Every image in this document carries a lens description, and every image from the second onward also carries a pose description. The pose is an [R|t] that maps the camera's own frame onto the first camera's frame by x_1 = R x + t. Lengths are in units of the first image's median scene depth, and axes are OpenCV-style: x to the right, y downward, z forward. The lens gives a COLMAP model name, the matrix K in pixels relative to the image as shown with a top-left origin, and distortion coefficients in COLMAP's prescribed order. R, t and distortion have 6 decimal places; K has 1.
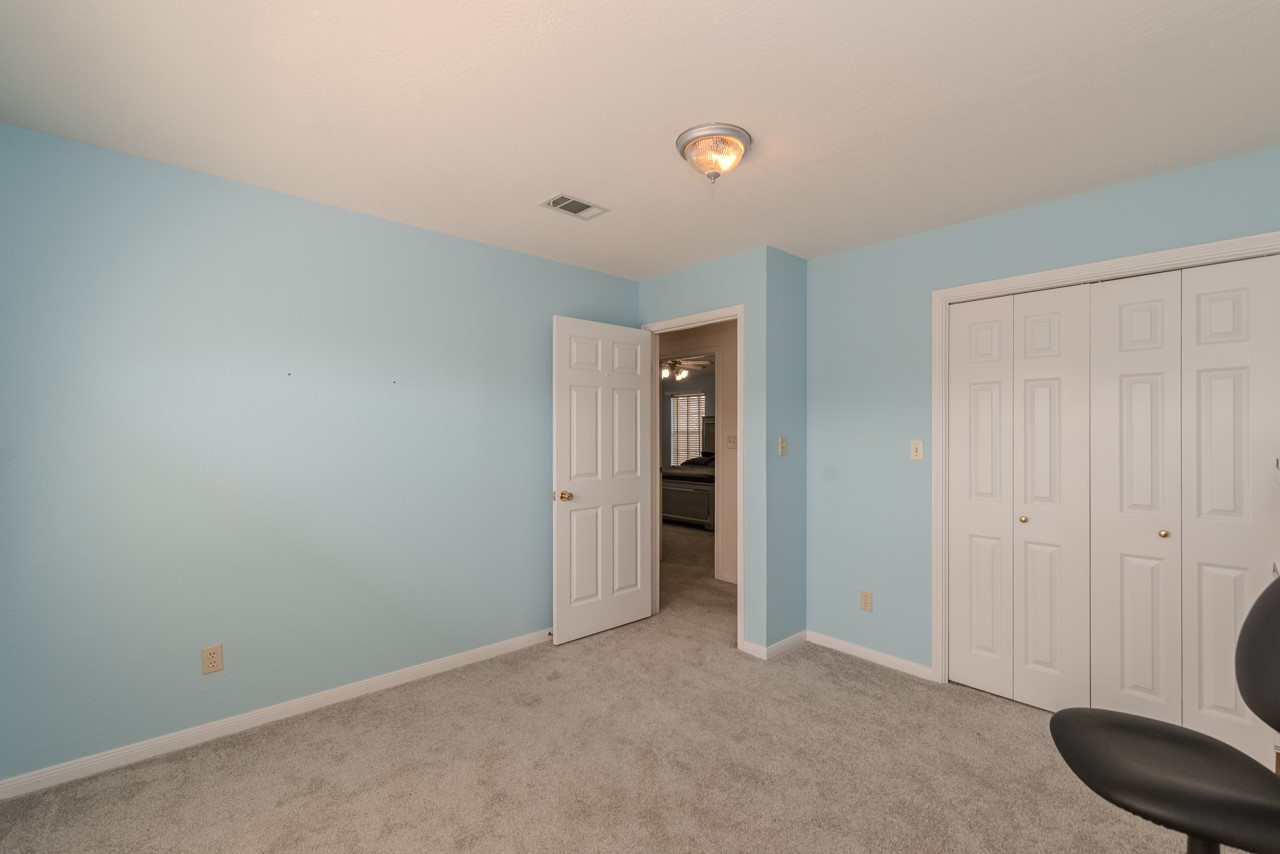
lens RADIAL K [[559.8, 0, 639.7], [0, 559.8, 430.7], [0, 0, 1]] dist [-0.001677, -0.000306]
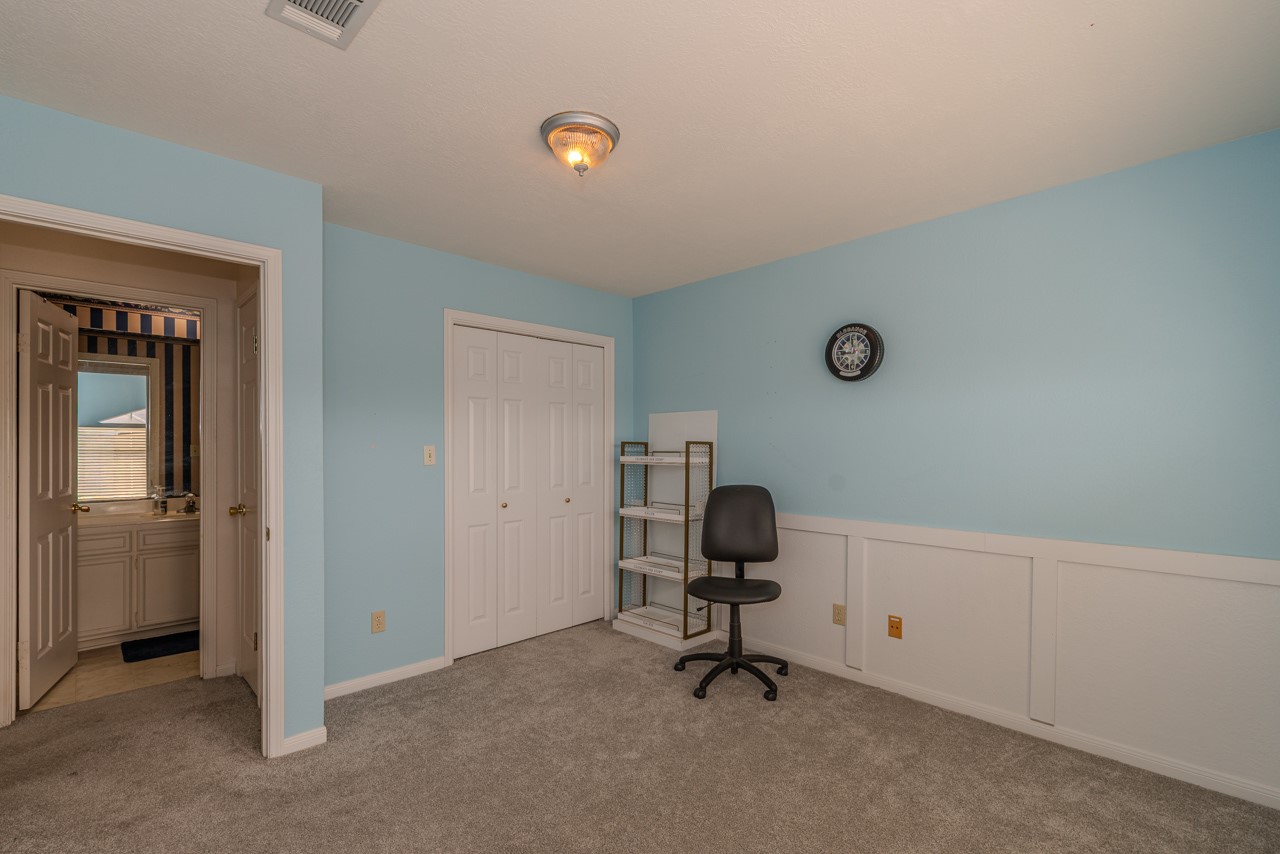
lens RADIAL K [[573.1, 0, 638.8], [0, 573.1, 439.5], [0, 0, 1]] dist [-0.000970, -0.000056]
pose [[-0.033892, 0.002225, 0.999423, -0.597721], [-0.009228, 0.999954, -0.002539, 0.004074], [-0.999383, -0.009309, -0.033870, 0.657735]]
